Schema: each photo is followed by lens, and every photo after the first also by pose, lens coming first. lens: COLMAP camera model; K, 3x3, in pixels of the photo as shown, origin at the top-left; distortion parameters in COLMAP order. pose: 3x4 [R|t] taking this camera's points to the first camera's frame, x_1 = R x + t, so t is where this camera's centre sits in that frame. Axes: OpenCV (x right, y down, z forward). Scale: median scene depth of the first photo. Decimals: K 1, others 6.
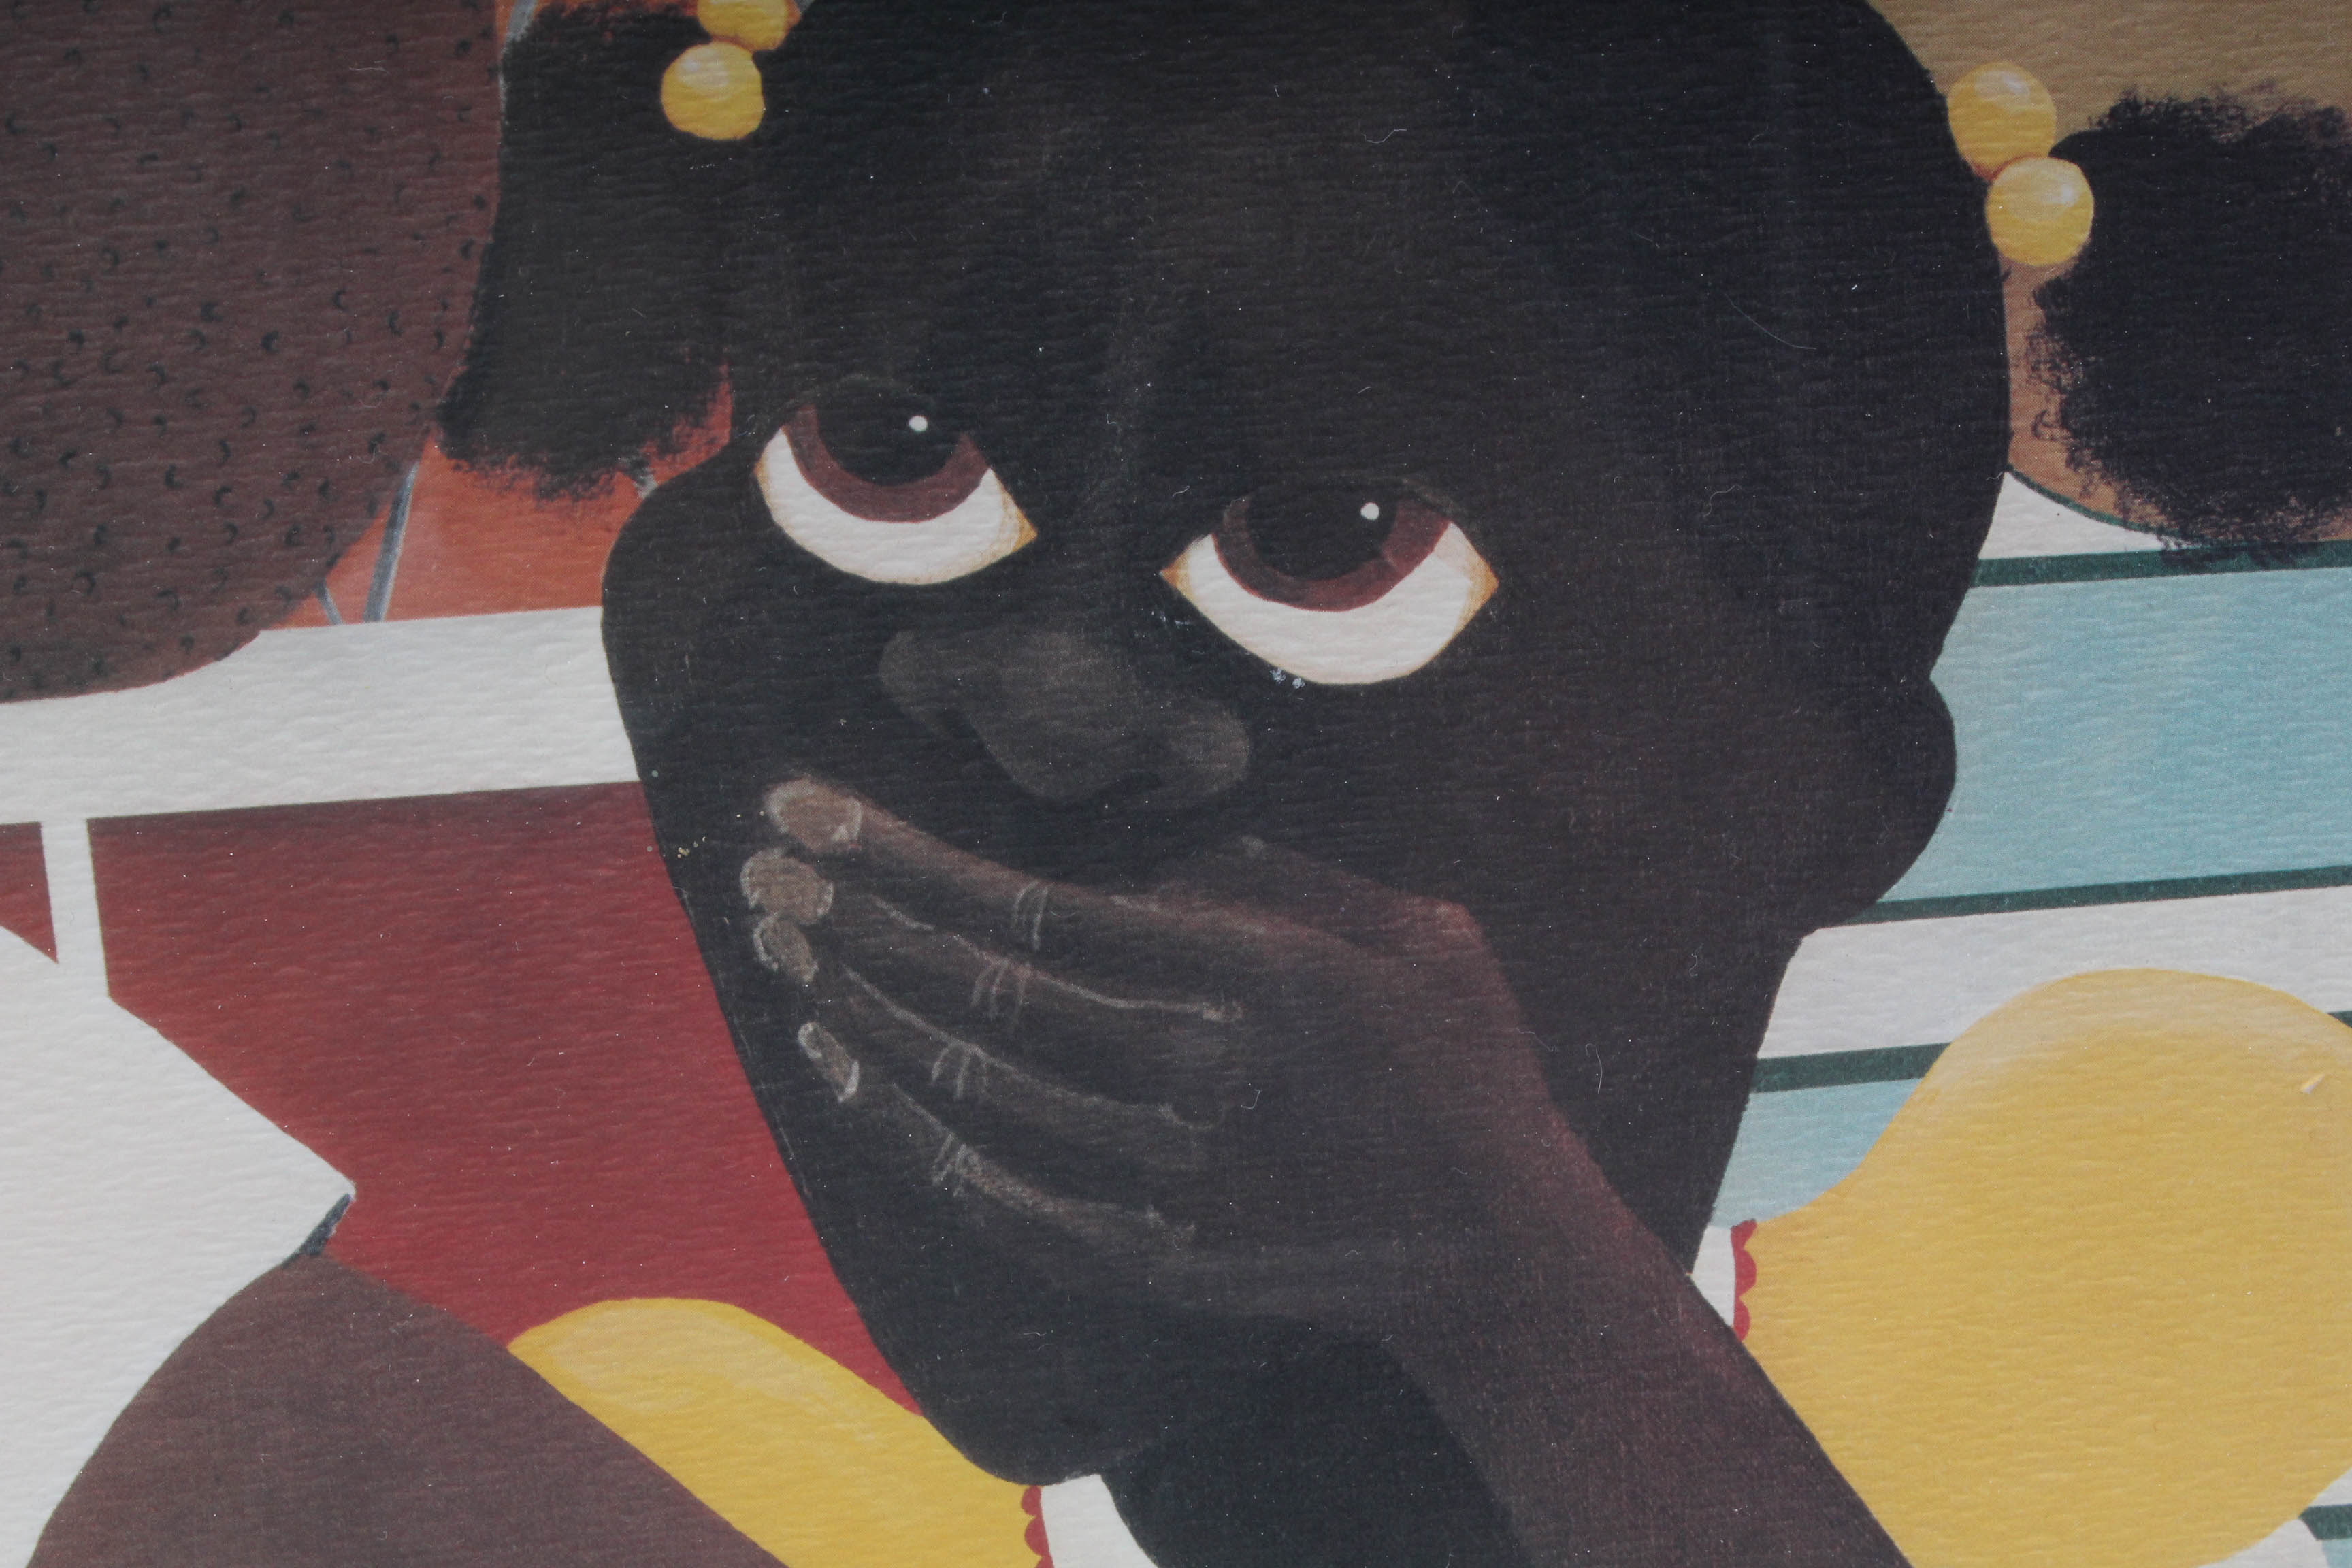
lens RADIAL K [[4664.2, 0, 1195.9], [0, 4664.2, 789.3], [0, 0, 1]] dist [0.027768, 0.000000]
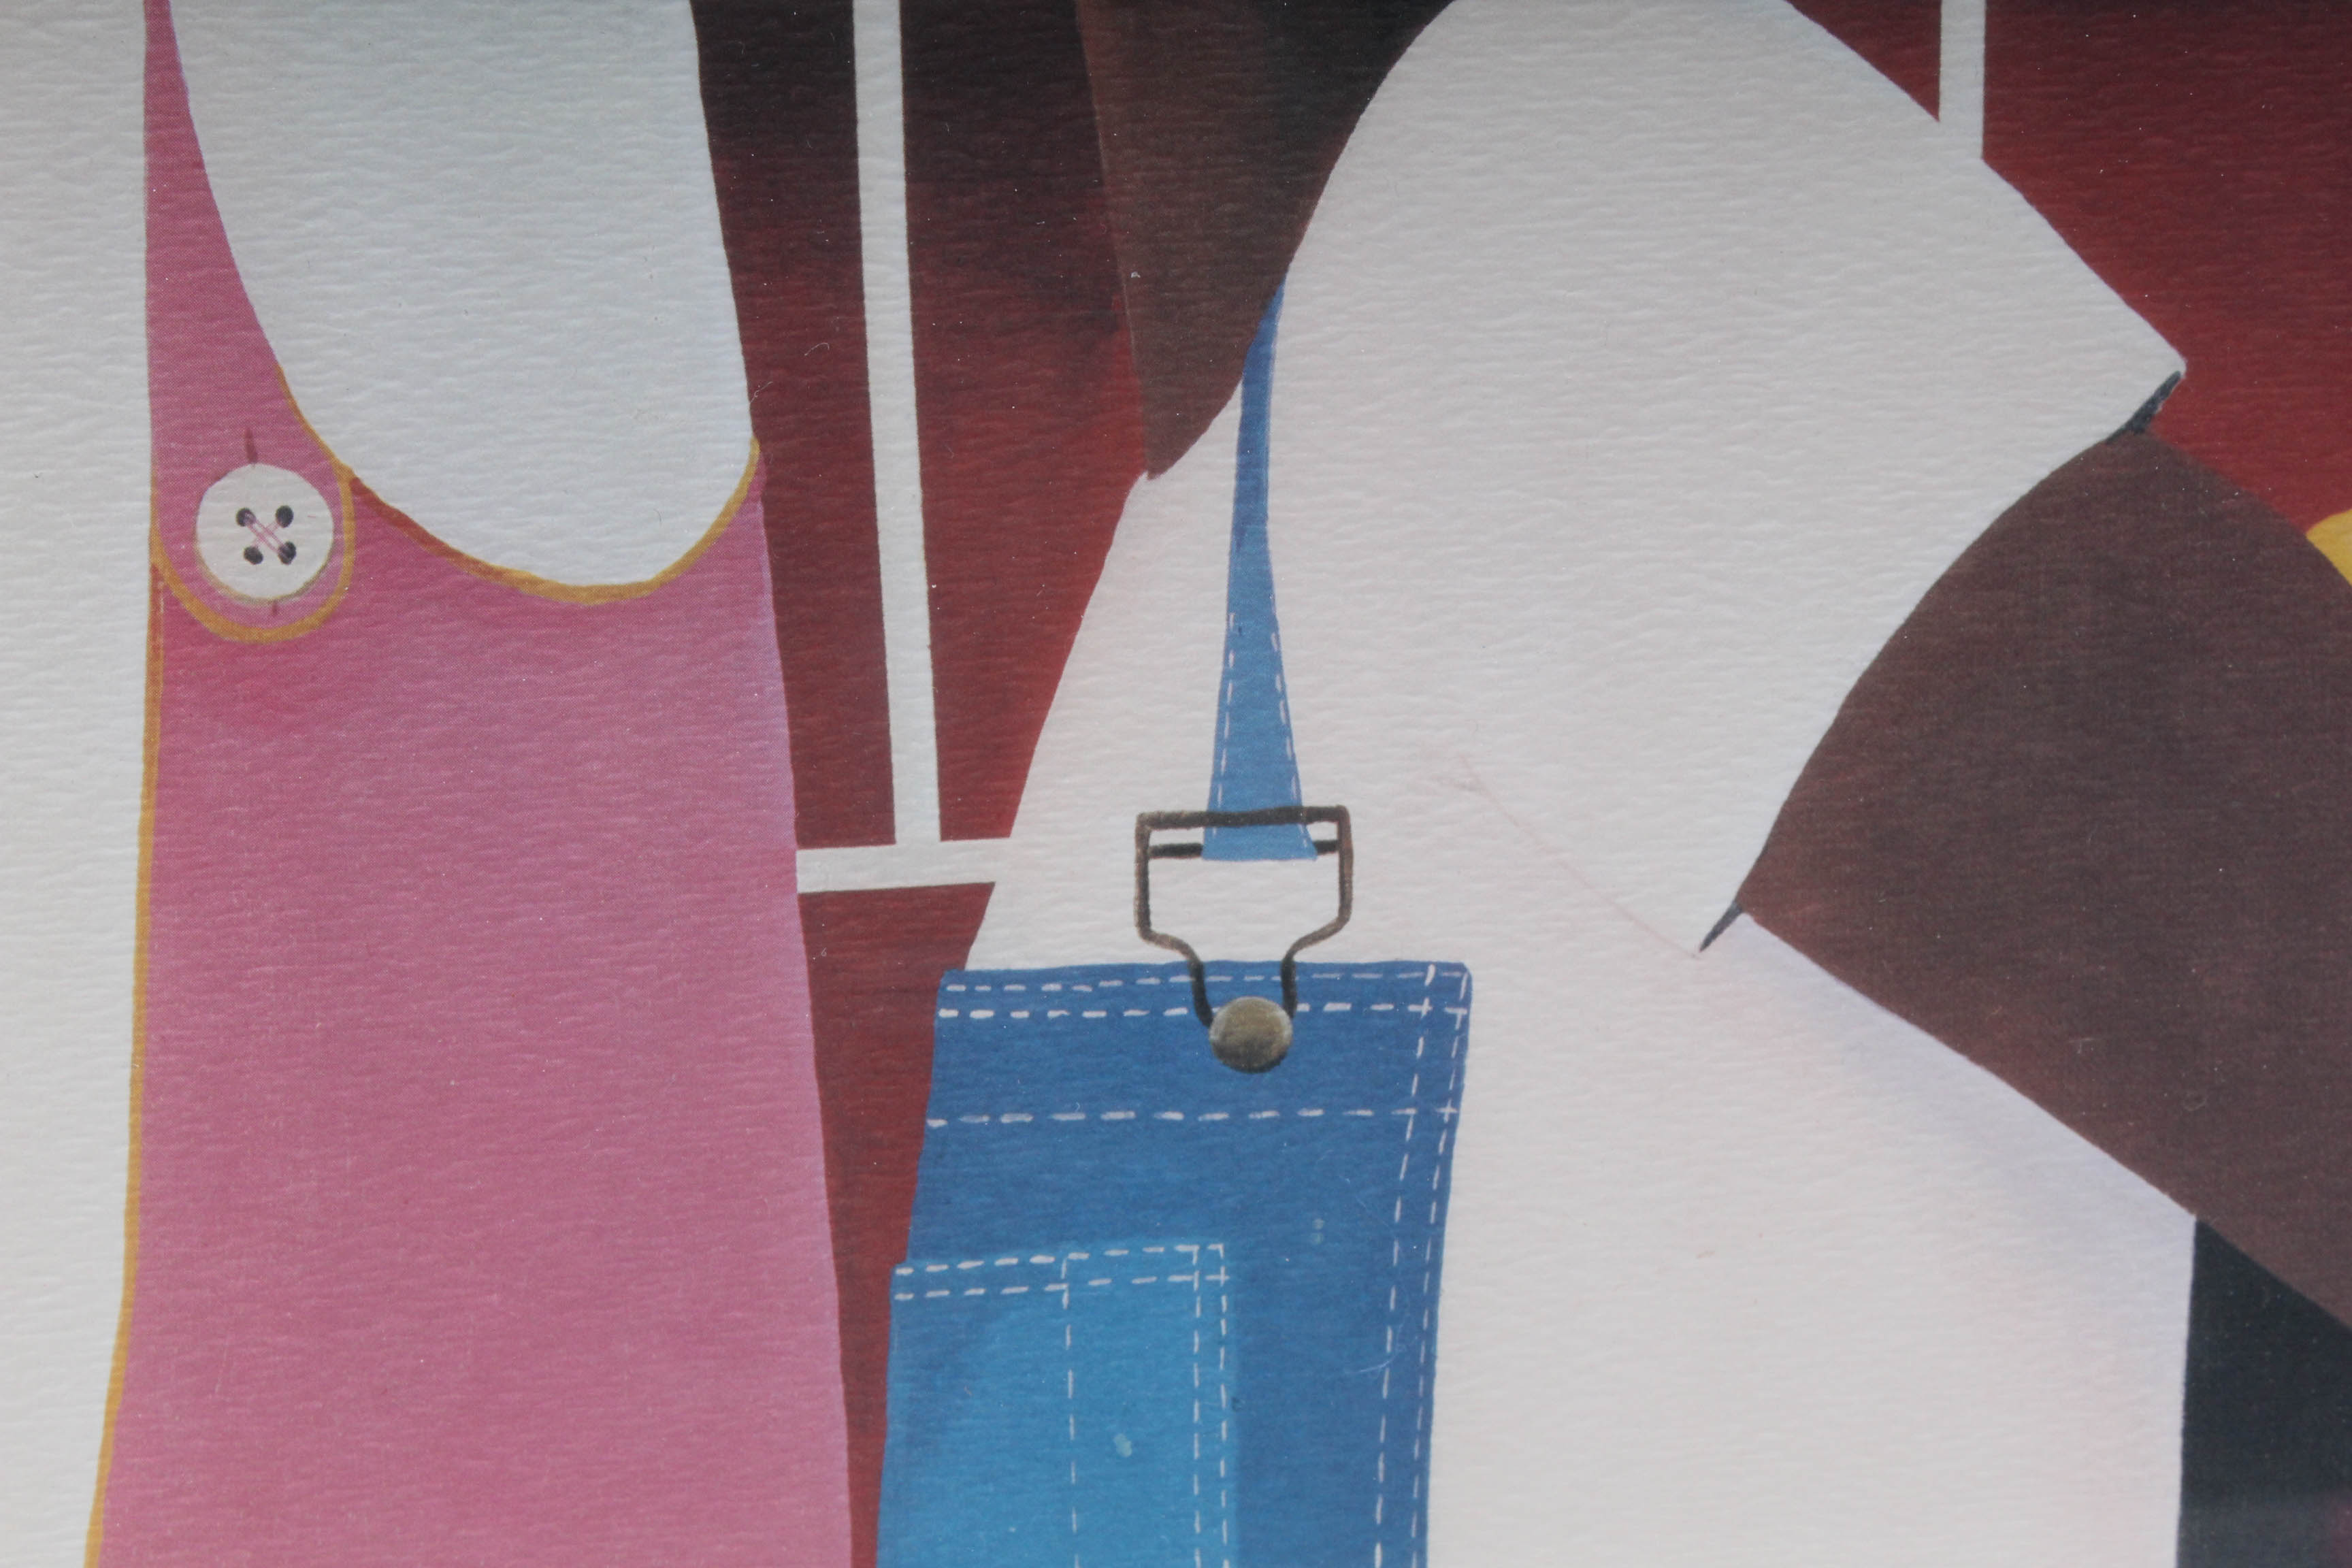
lens RADIAL K [[5533.9, 0, 1181.1], [0, 5533.9, 802.0], [0, 0, 1]] dist [0.080278, 0.000000]
pose [[0.994499, 0.033879, 0.099121, -0.513302], [-0.039395, 0.997751, 0.054238, 0.123490], [-0.097060, -0.057845, 0.993596, -0.174814]]
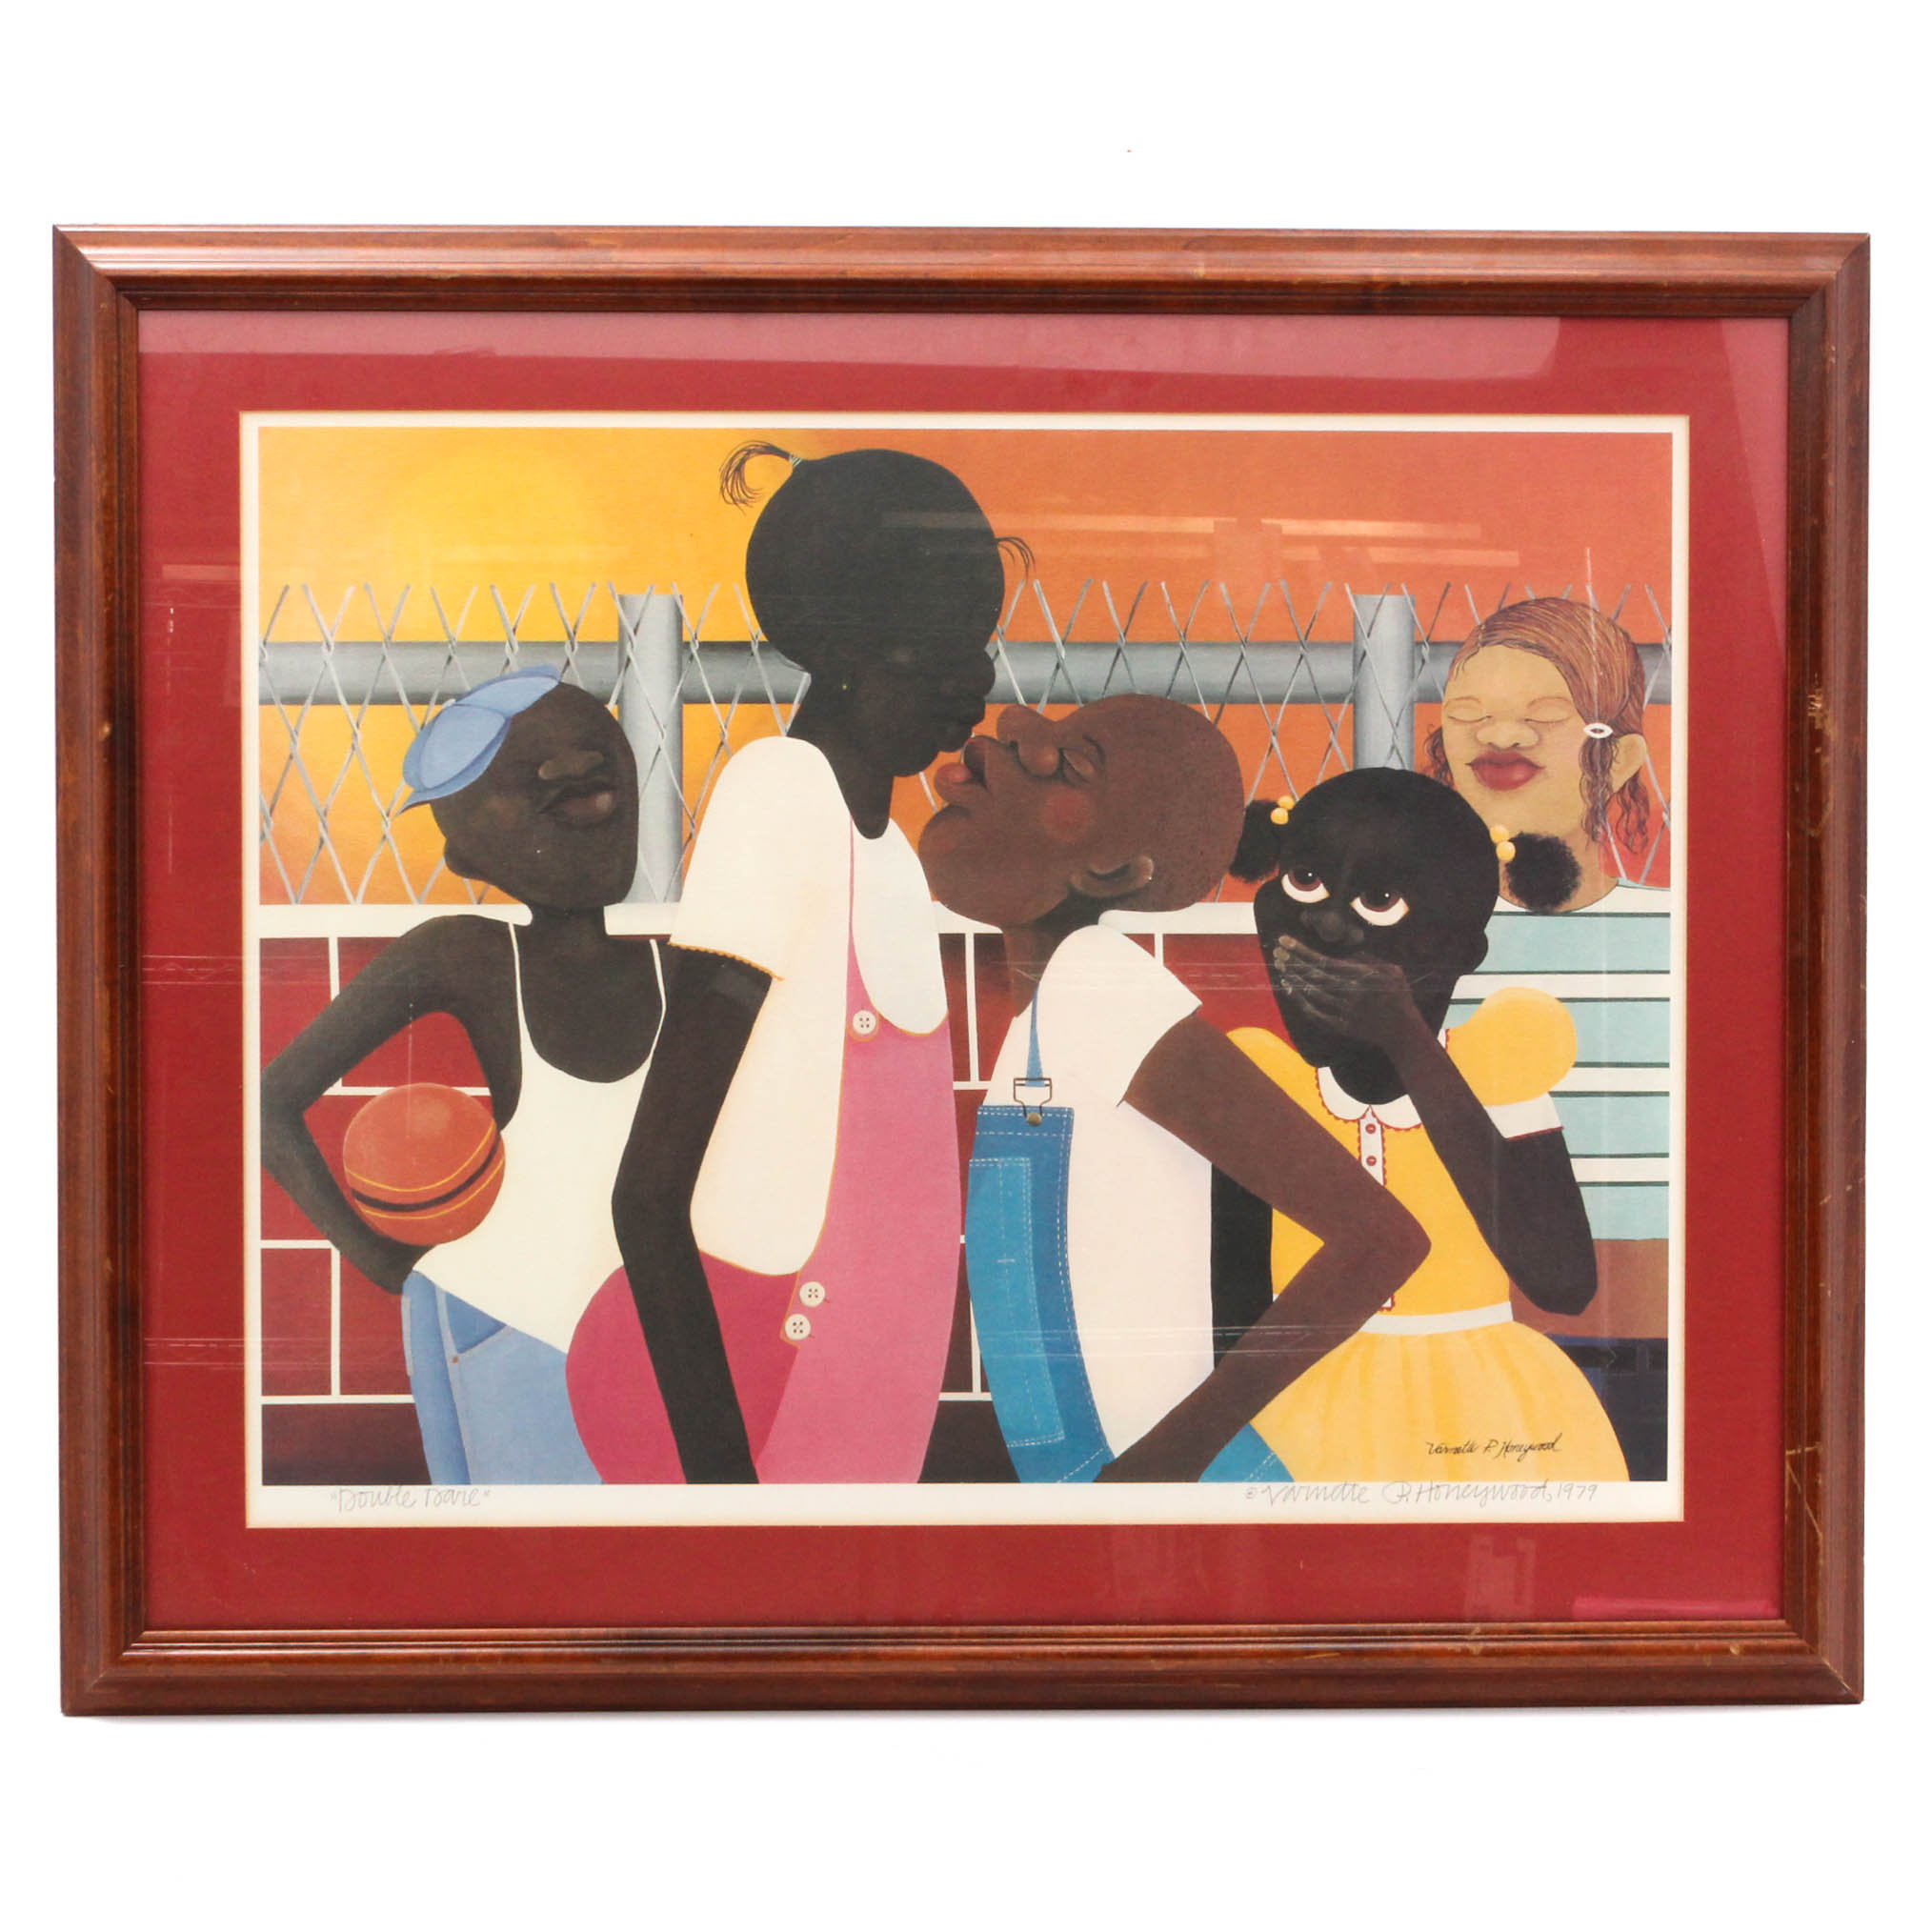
lens RADIAL K [[4366.2, 0, 955.5], [0, 4366.2, 970.9], [0, 0, 1]] dist [-0.032726, 0.000000]
pose [[0.997474, 0.058567, -0.040184, -0.269067], [-0.064689, 0.982707, -0.173498, 0.991011], [0.029327, 0.175659, 0.984014, -4.253603]]
